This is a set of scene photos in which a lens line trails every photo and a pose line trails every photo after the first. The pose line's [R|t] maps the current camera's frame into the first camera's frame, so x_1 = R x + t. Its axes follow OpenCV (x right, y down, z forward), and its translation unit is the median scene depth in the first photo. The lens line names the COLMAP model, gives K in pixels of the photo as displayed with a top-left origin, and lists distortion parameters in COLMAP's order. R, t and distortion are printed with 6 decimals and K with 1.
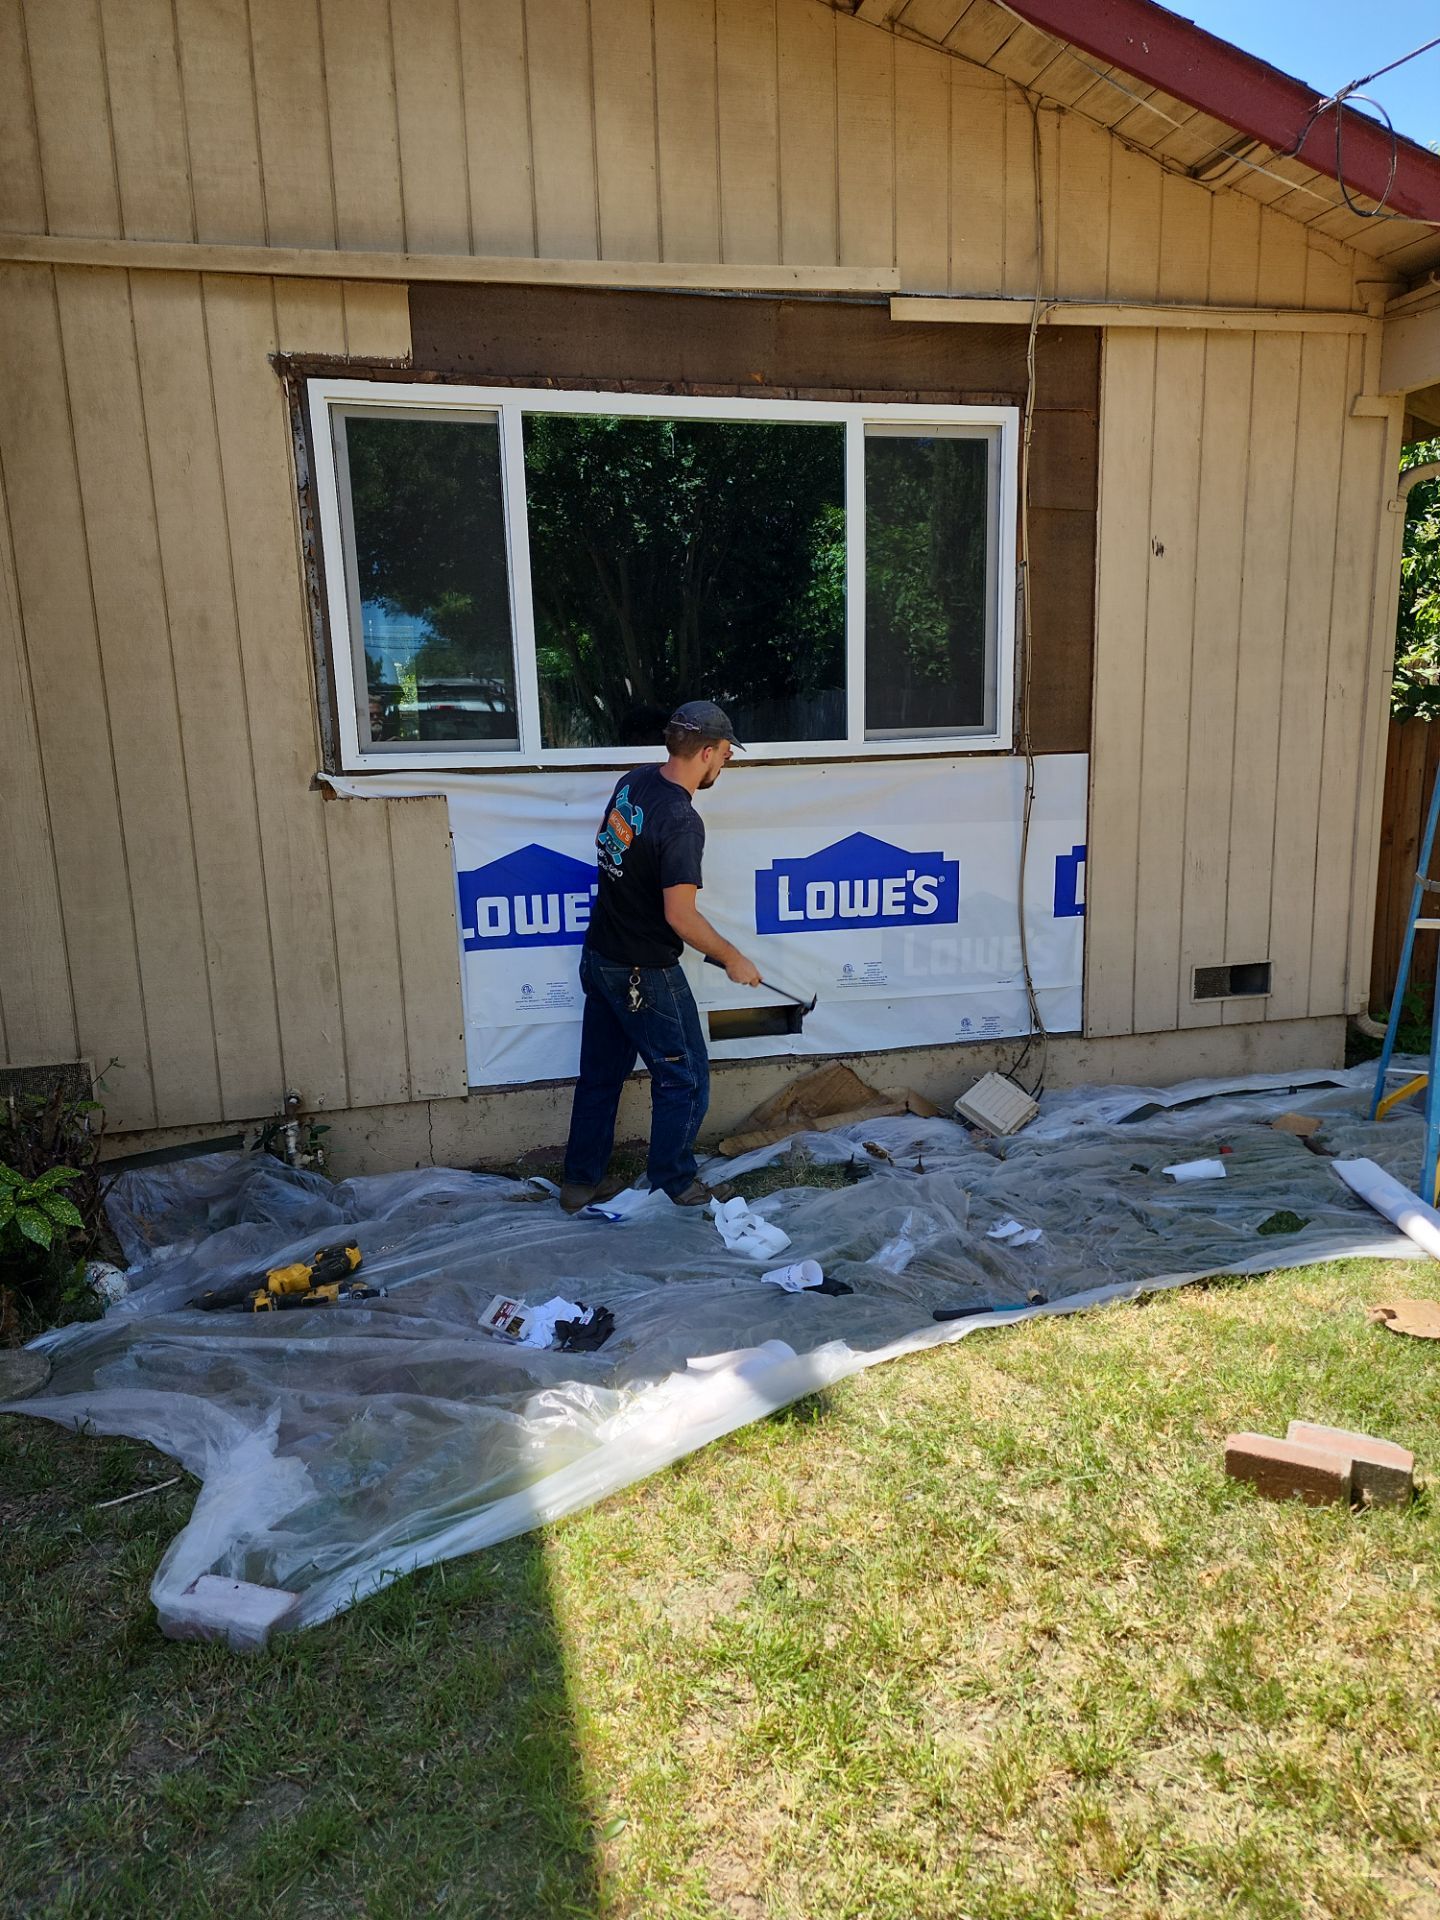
lens RADIAL K [[1408.7, 0, 748.6], [0, 1408.7, 998.5], [0, 0, 1]] dist [0.082433, -0.073025]
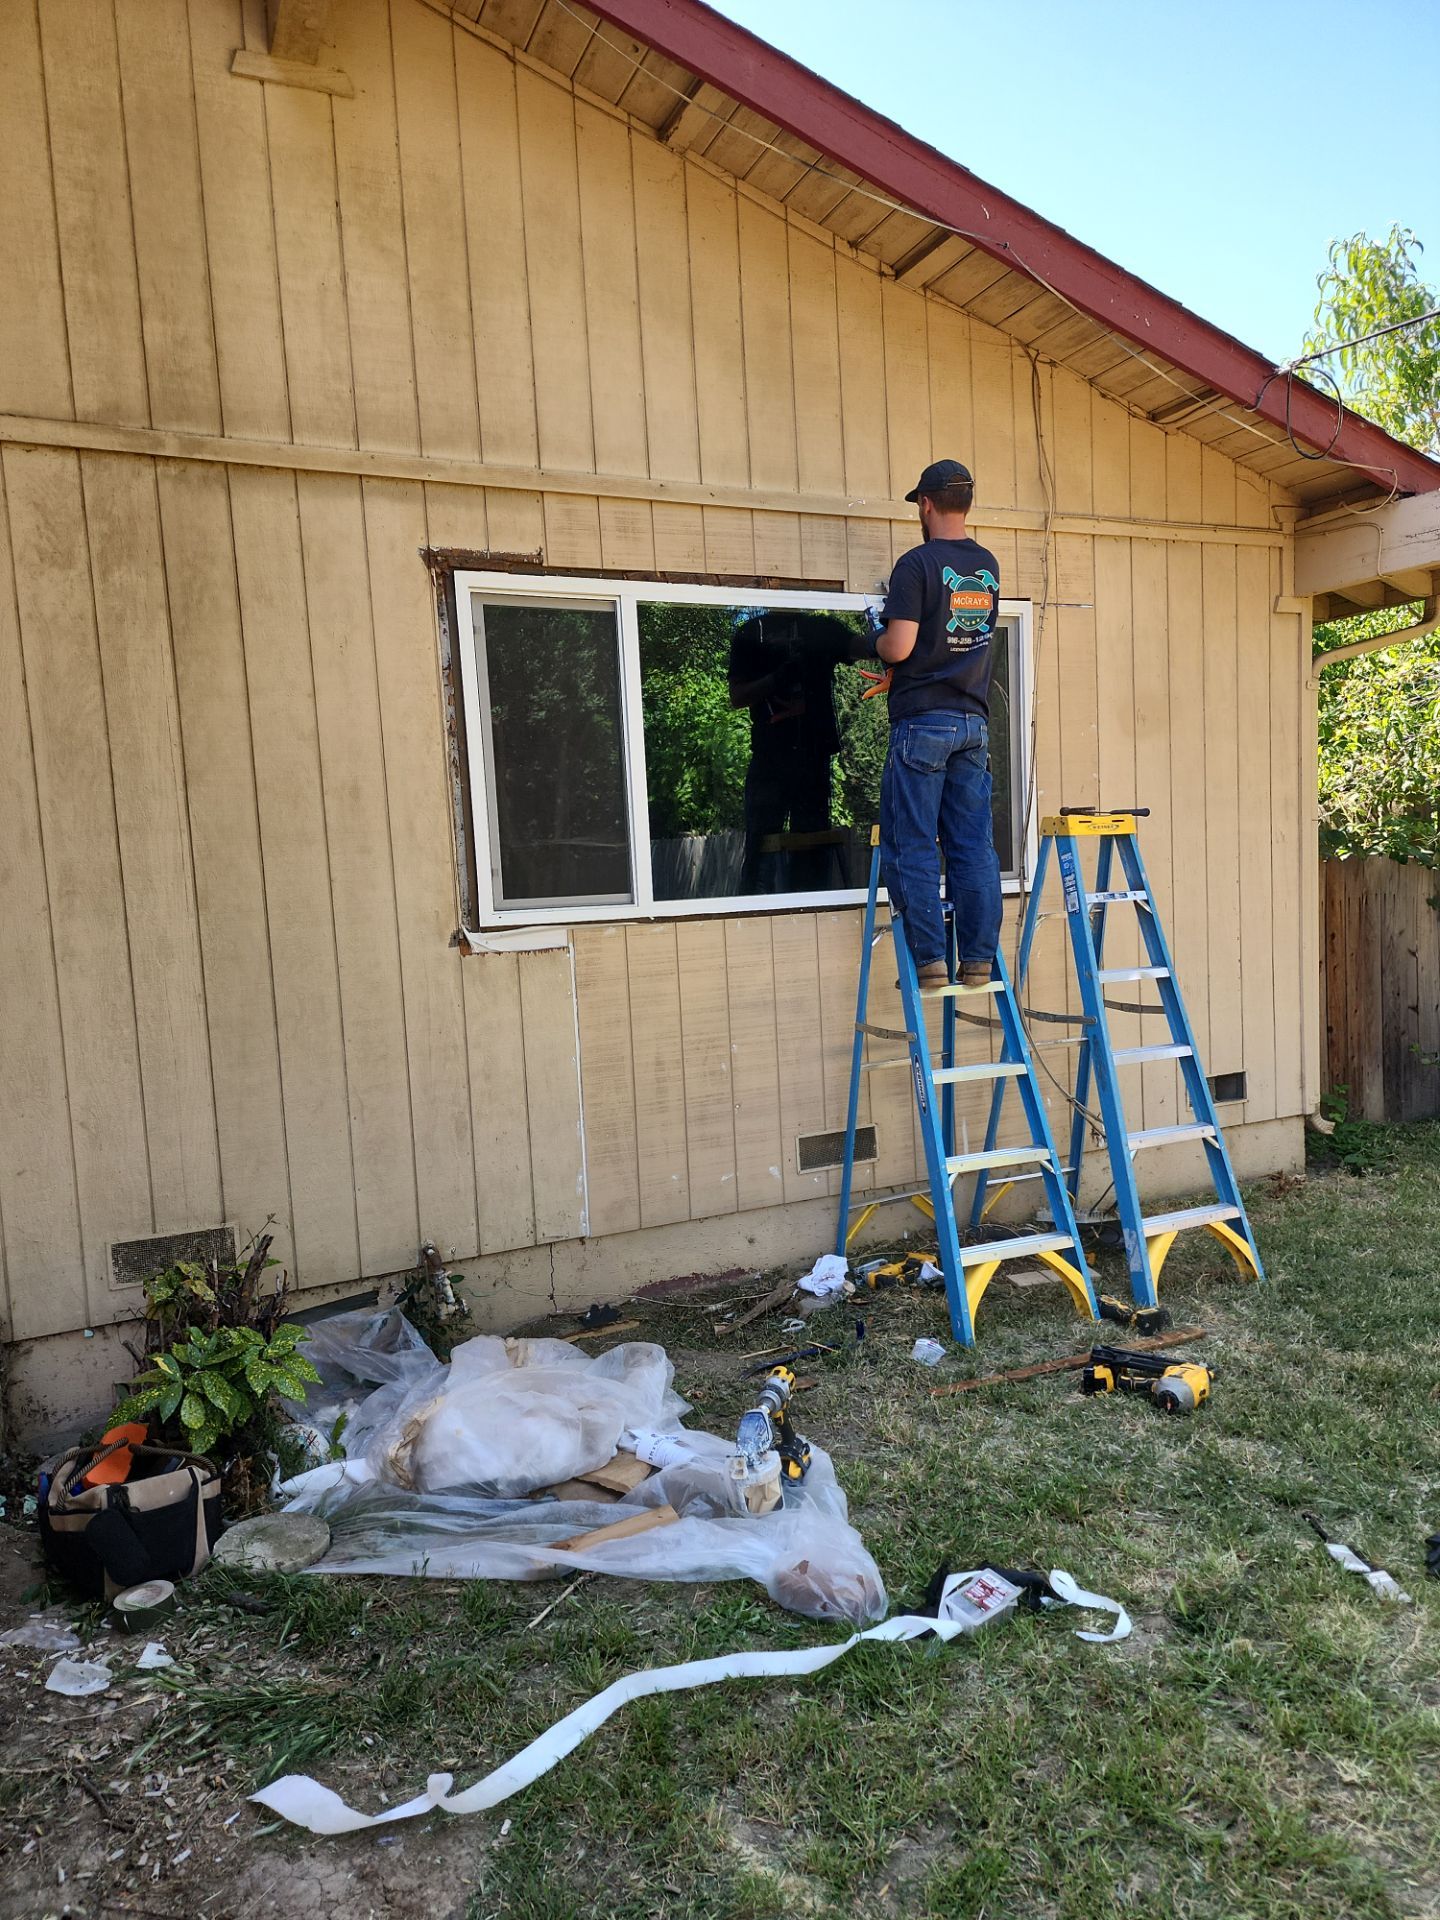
lens RADIAL K [[1408.7, 0, 748.6], [0, 1408.7, 998.5], [0, 0, 1]] dist [0.082433, -0.073025]
pose [[0.979893, -0.041772, 0.195100, -0.299198], [0.063704, 0.992159, -0.107530, 0.016819], [-0.189078, 0.117796, 0.974871, -0.048613]]
